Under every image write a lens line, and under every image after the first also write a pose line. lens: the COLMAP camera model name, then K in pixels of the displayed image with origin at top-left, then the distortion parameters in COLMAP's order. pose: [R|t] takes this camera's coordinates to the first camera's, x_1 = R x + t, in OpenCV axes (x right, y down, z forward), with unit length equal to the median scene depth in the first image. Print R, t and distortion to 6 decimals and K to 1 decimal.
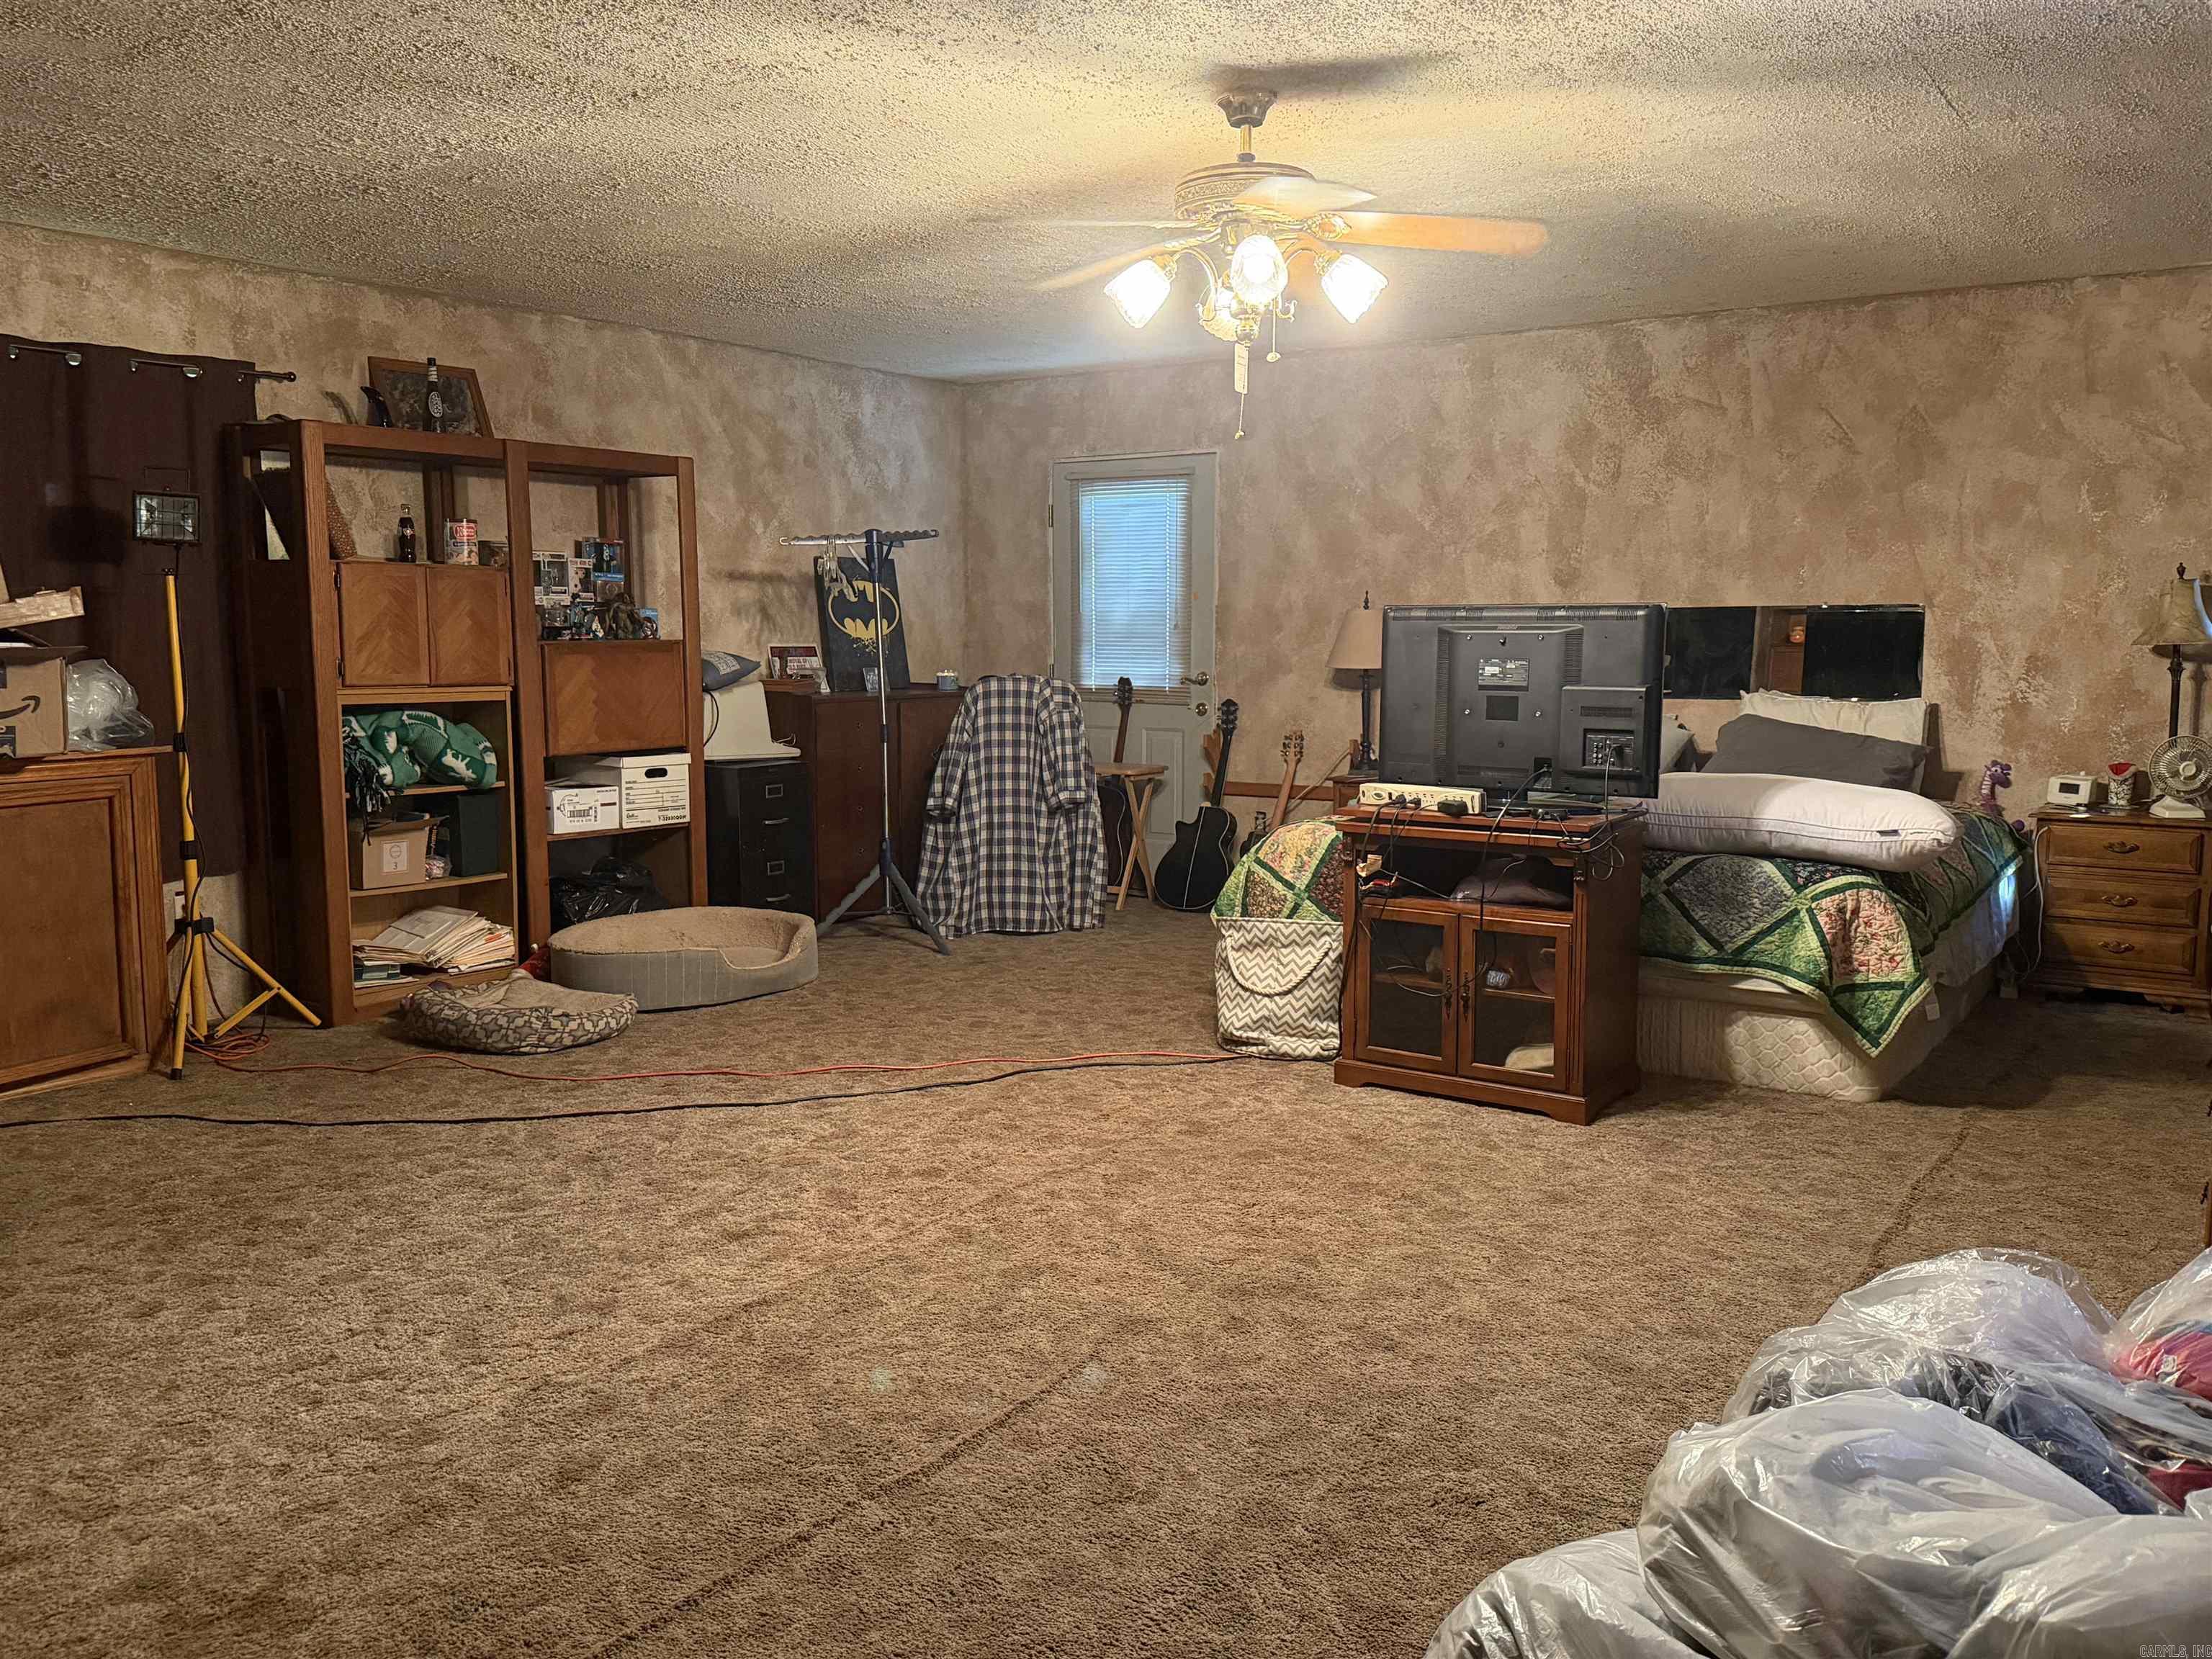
lens RADIAL K [[1797.8, 0, 1099.5], [0, 1797.8, 839.3], [0, 0, 1]] dist [0.175949, -0.327510]
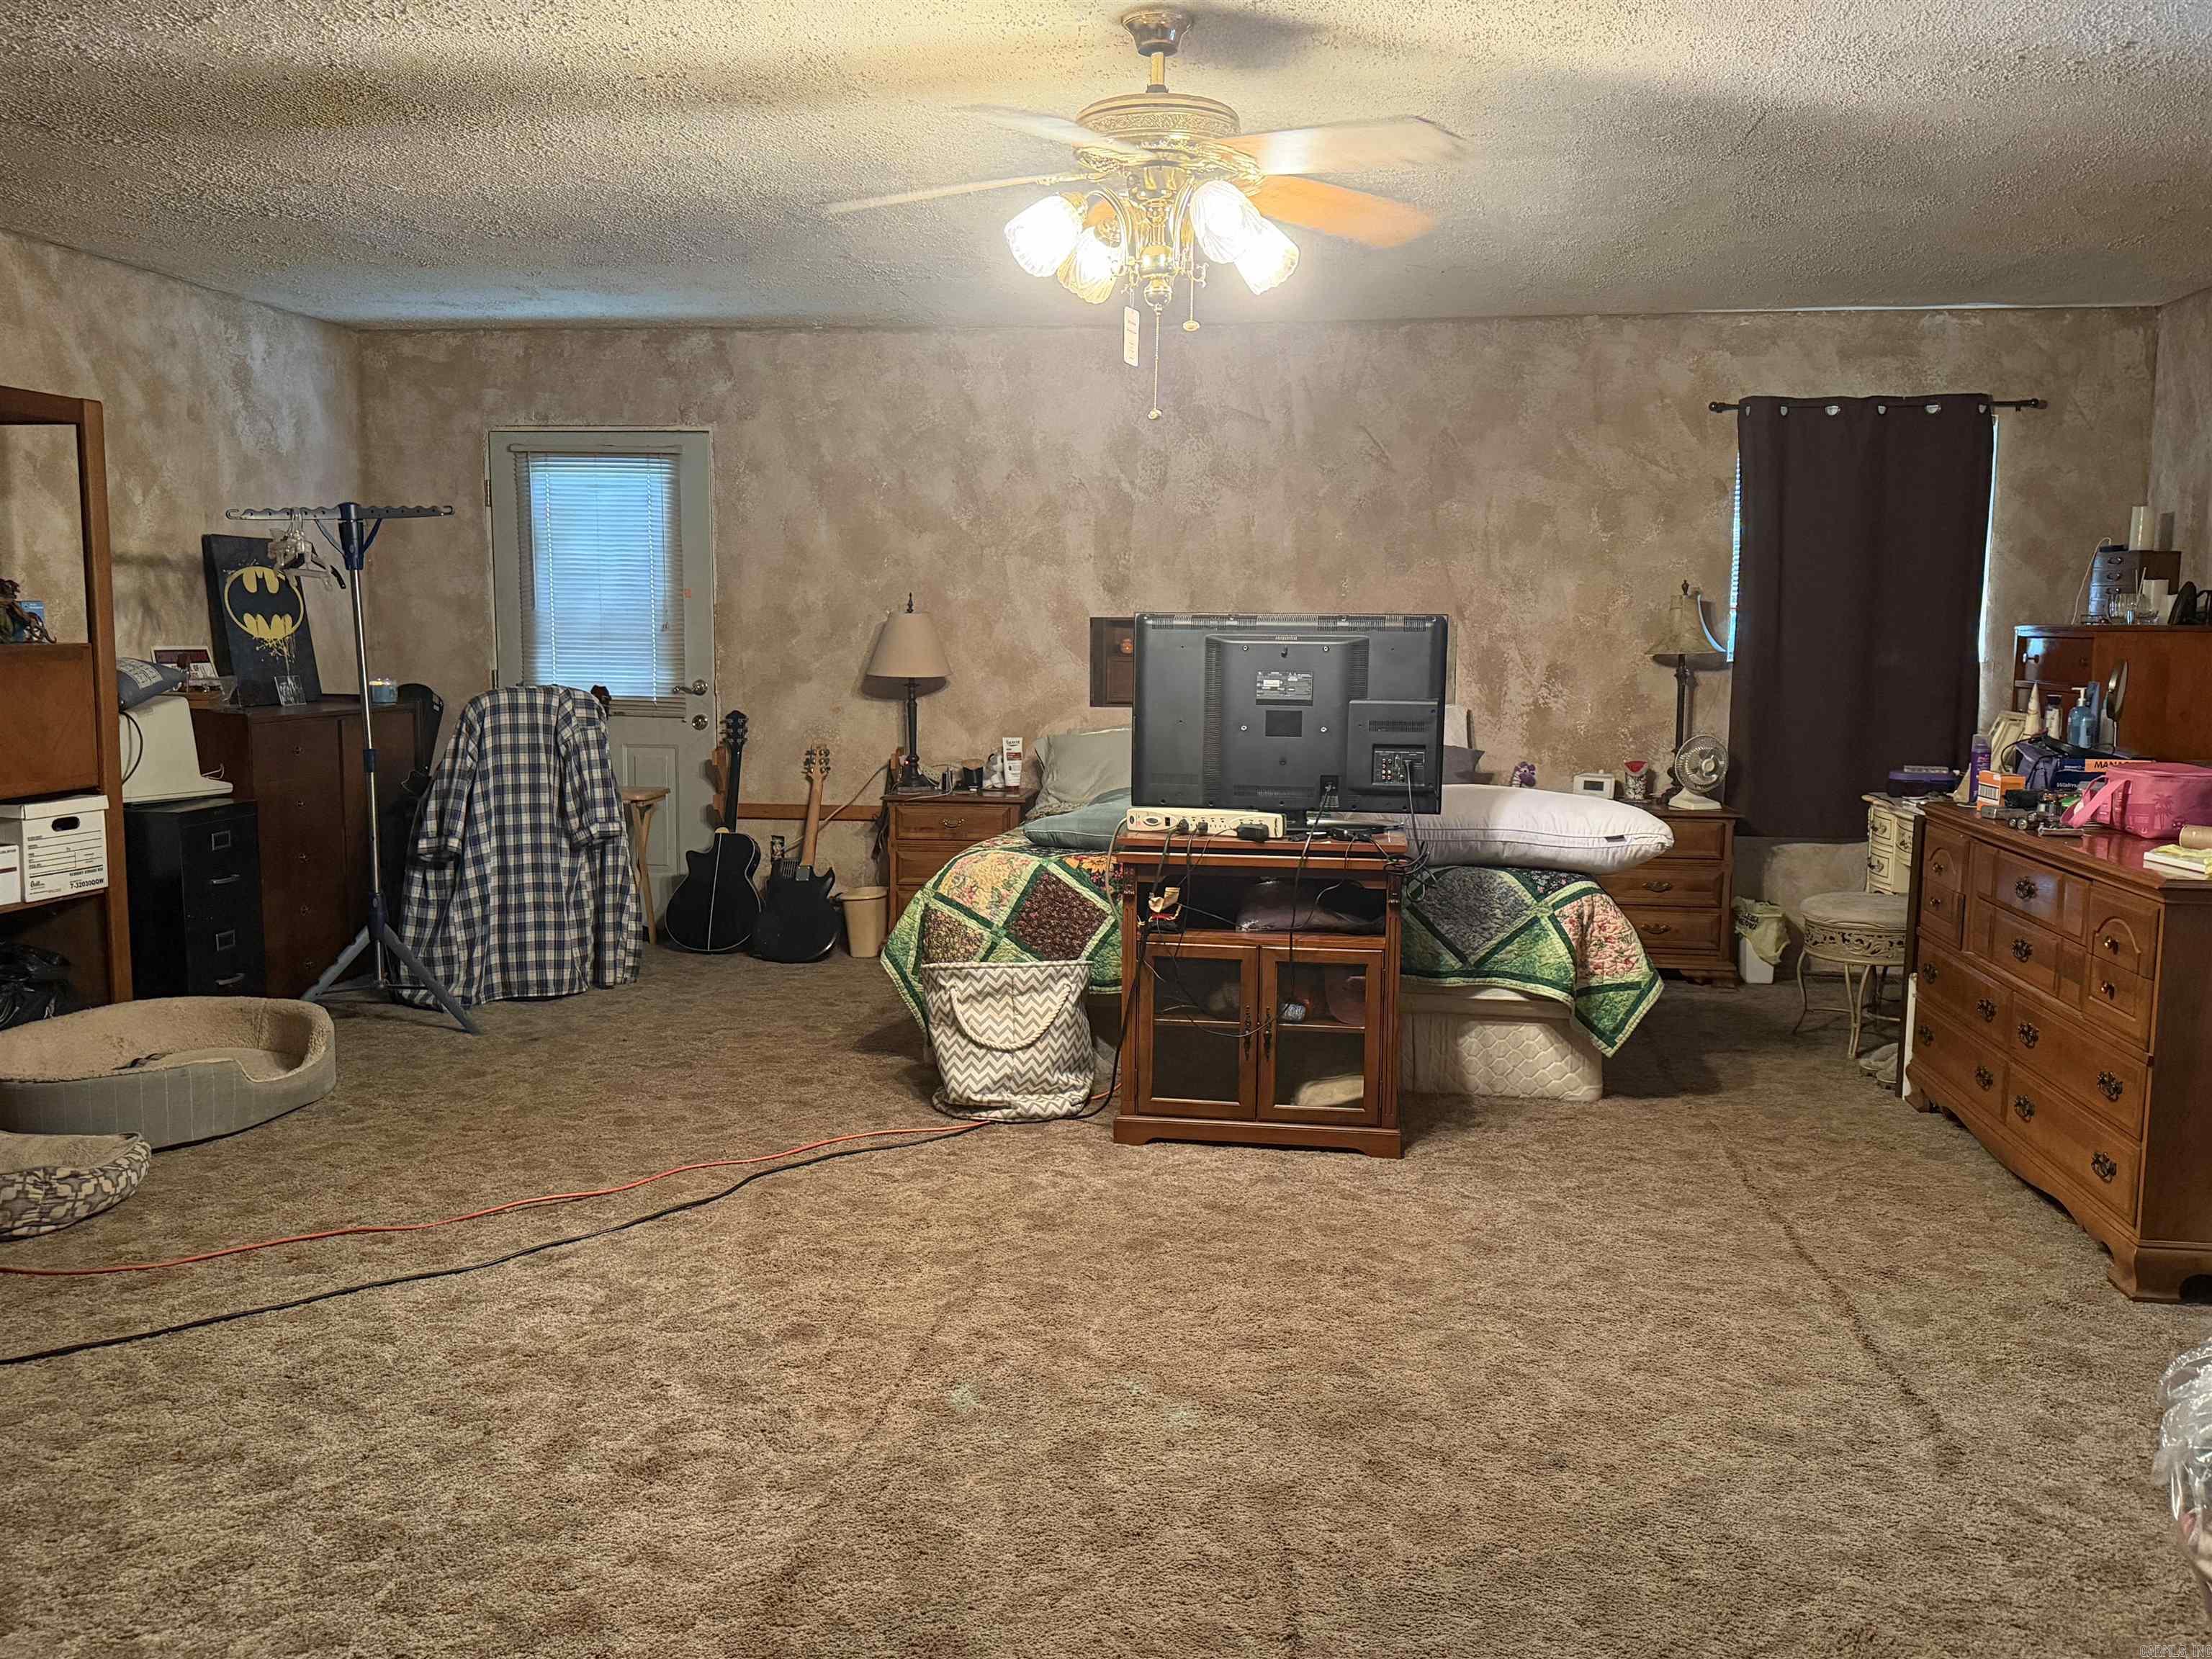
lens RADIAL K [[1801.9, 0, 1106.0], [0, 1801.9, 829.5], [0, 0, 1]] dist [0.177368, -0.351600]
pose [[0.895873, -0.043323, 0.442194, -0.215731], [0.045729, 0.998940, 0.005223, -0.020804], [-0.441951, 0.015542, 0.896904, 0.157826]]
